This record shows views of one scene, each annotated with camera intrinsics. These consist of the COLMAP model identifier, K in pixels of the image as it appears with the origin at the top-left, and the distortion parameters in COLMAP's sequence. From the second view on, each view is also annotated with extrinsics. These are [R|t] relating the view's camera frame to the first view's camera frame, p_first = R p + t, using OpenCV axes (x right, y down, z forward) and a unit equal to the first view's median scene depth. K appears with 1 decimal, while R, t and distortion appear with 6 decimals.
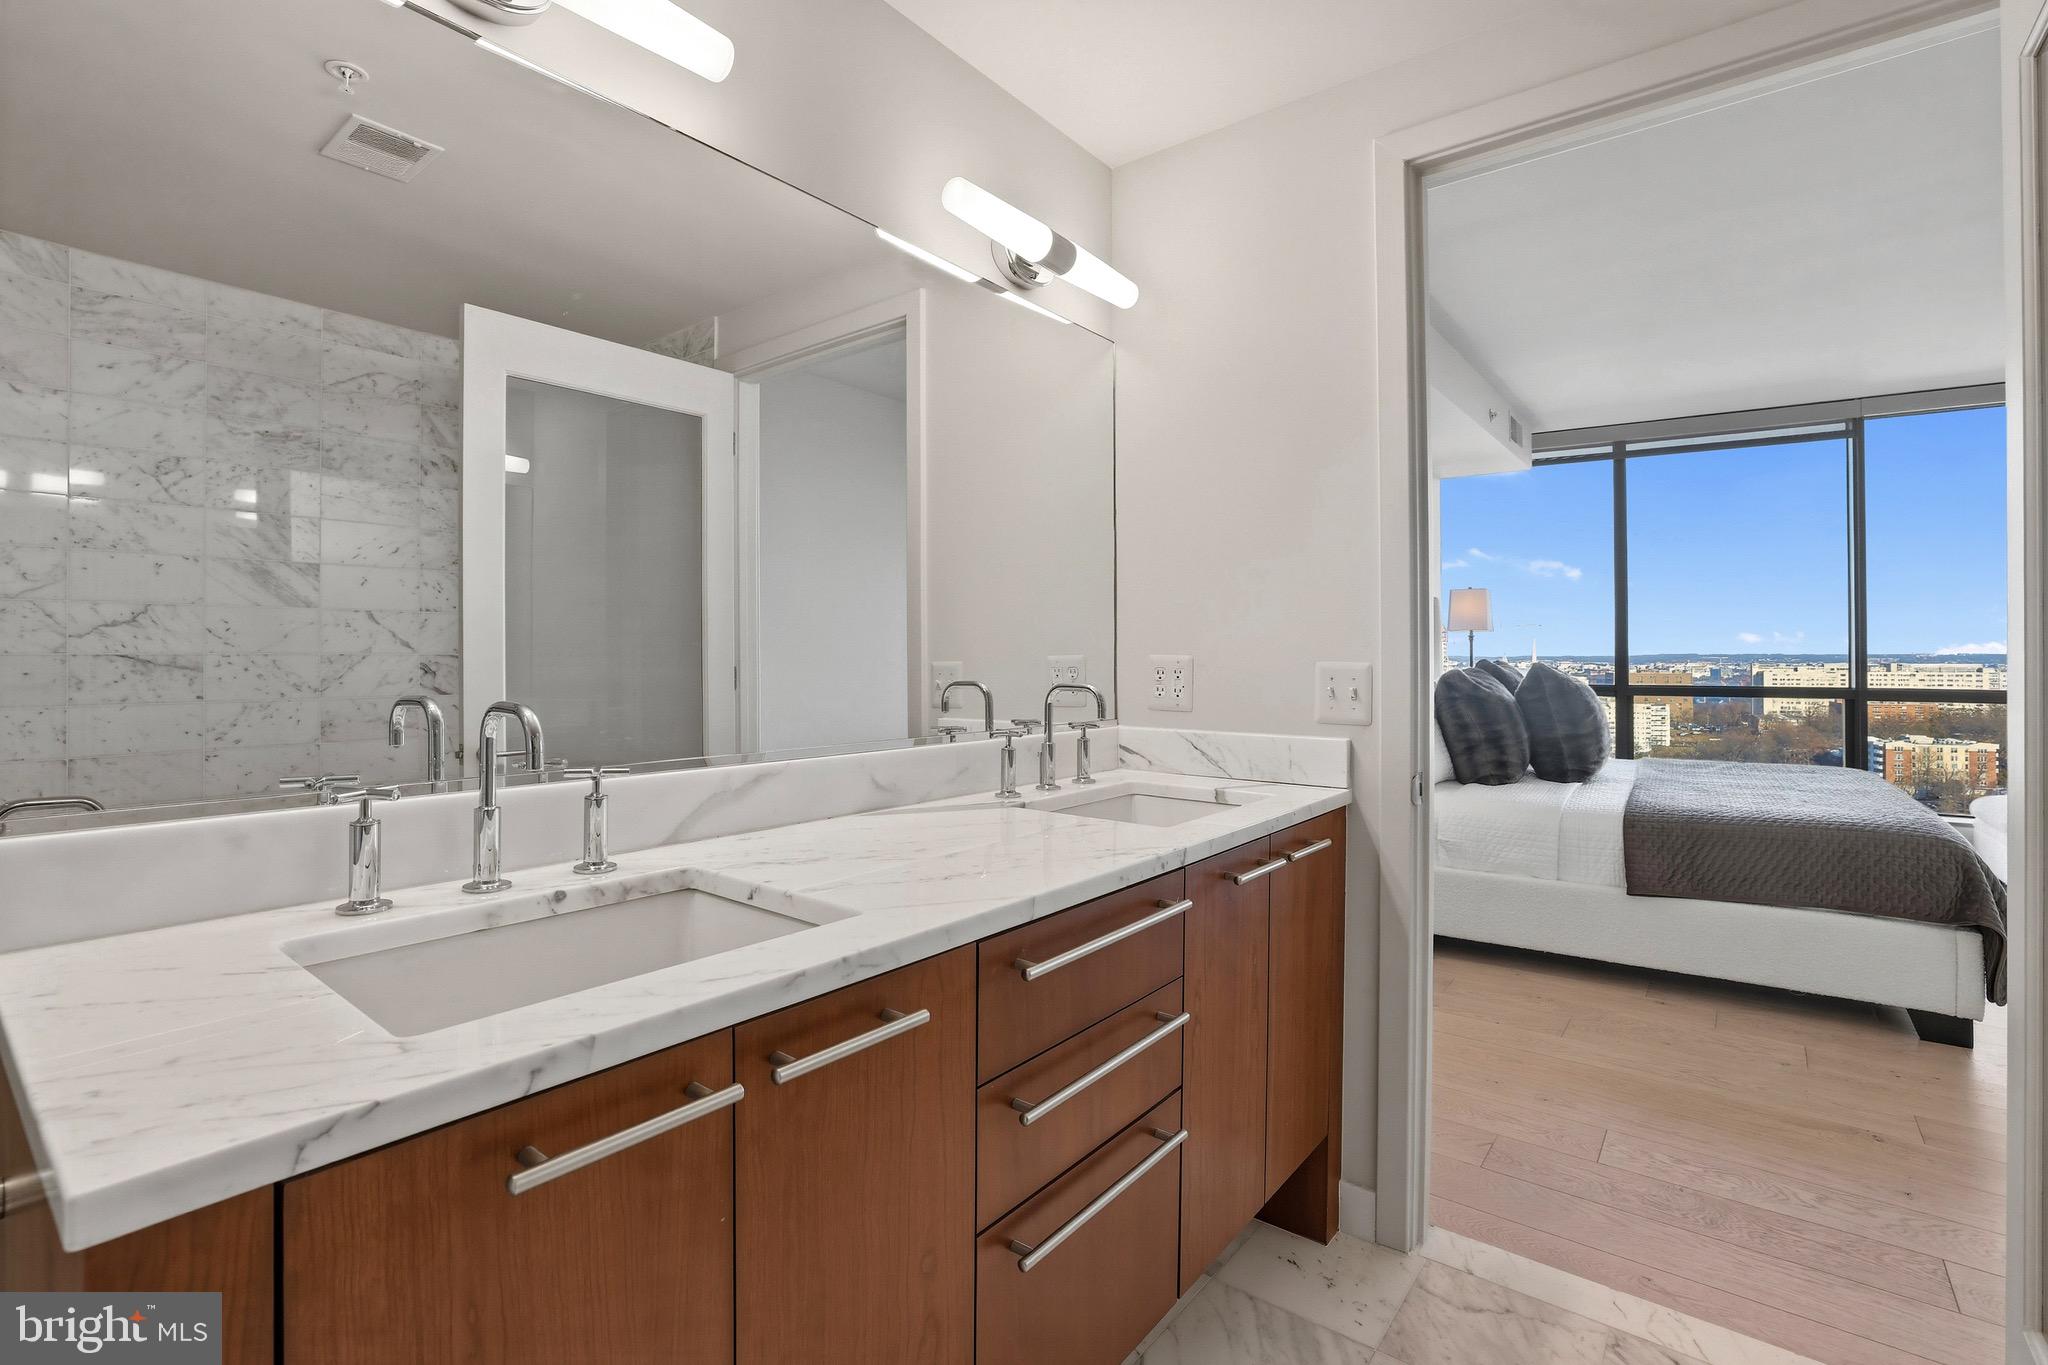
lens RADIAL K [[1013.8, 0, 1023.1], [0, 1013.8, 628.8], [0, 0, 1]] dist [0.001391, 0.000456]
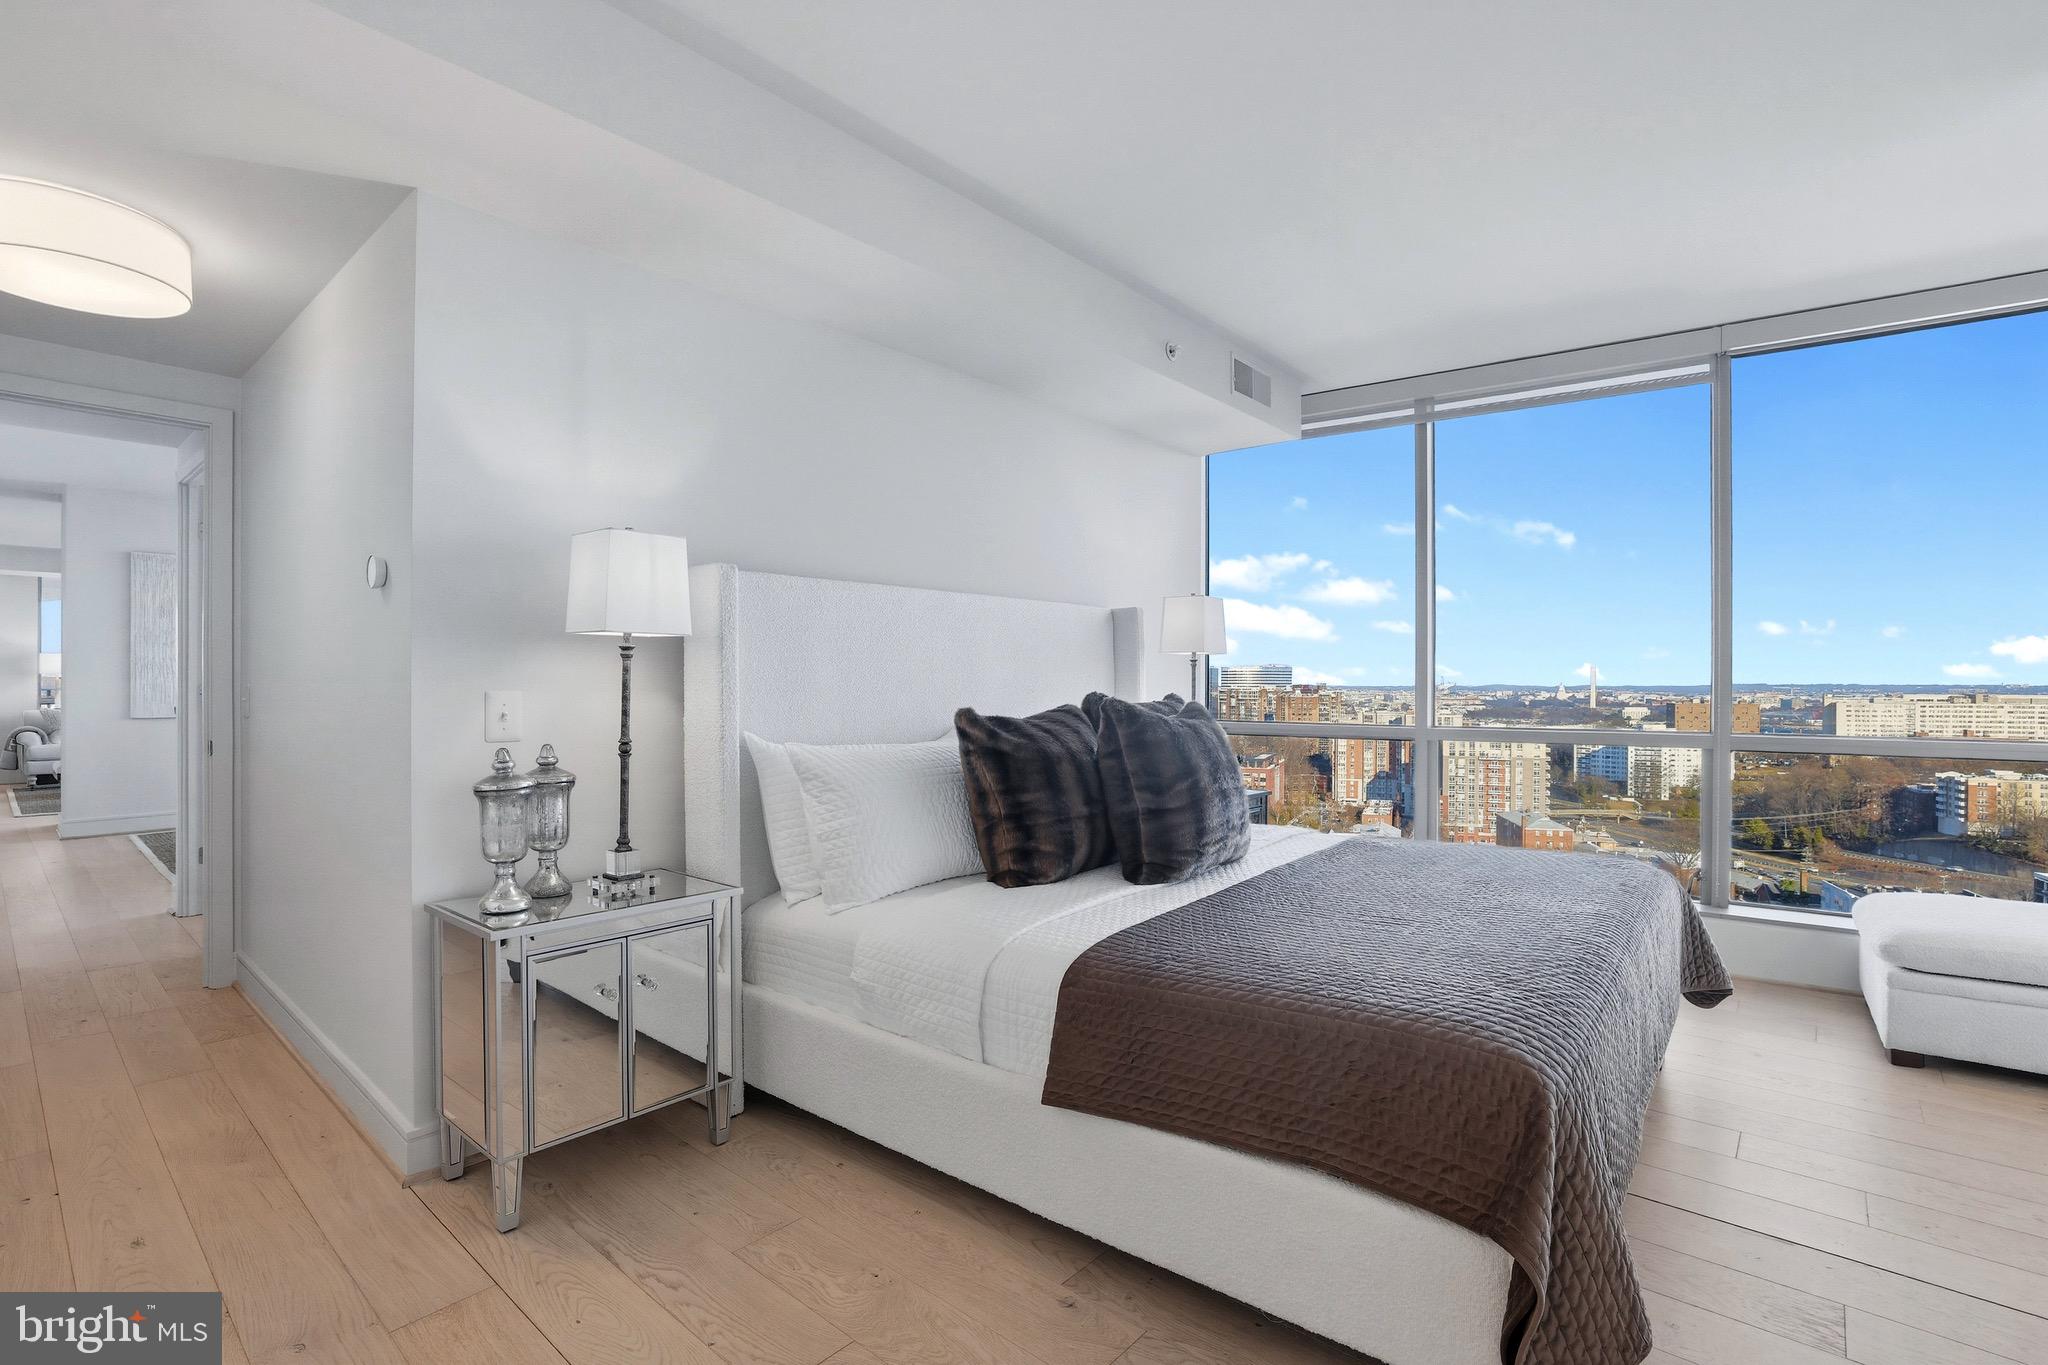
lens RADIAL K [[1011.9, 0, 1024.0], [0, 1011.9, 682.5], [0, 0, 1]] dist [0.000787, 0.000903]
pose [[0.998623, 0.001322, -0.052445, 0.331945], [-0.000041, 0.999702, 0.024412, 0.005101], [0.052462, -0.024377, 0.998325, 0.234310]]
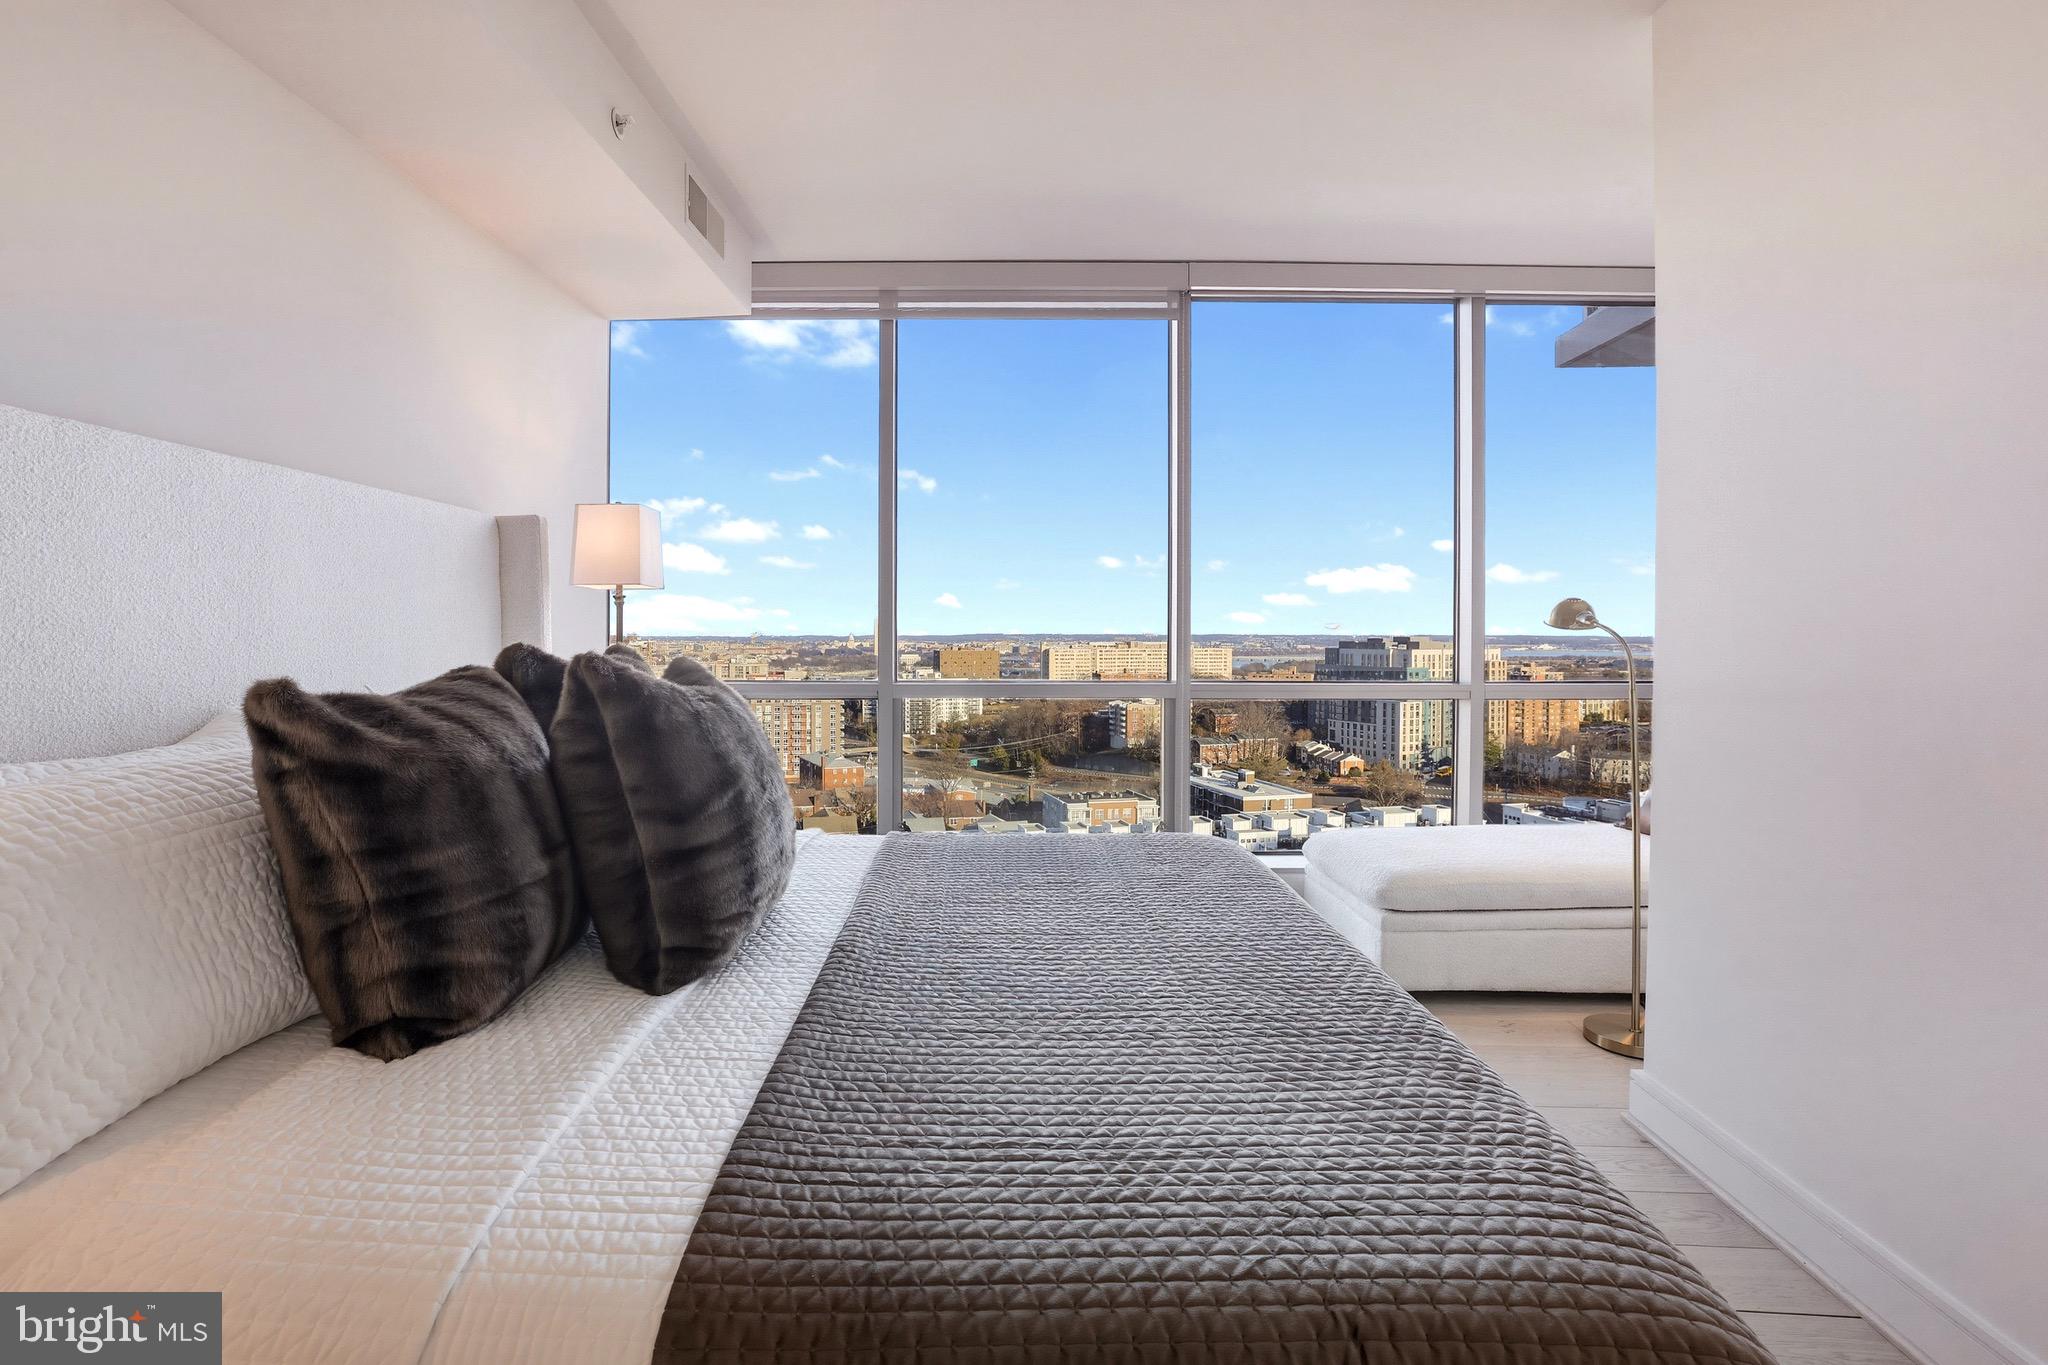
lens RADIAL K [[1031.4, 0, 974.5], [0, 1031.4, 642.3], [0, 0, 1]] dist [-0.030252, 0.000374]
pose [[0.848263, -0.004813, 0.529554, 0.294974], [-0.012634, 0.999490, 0.029322, 0.011816], [-0.529425, -0.031563, 0.847769, 0.425304]]
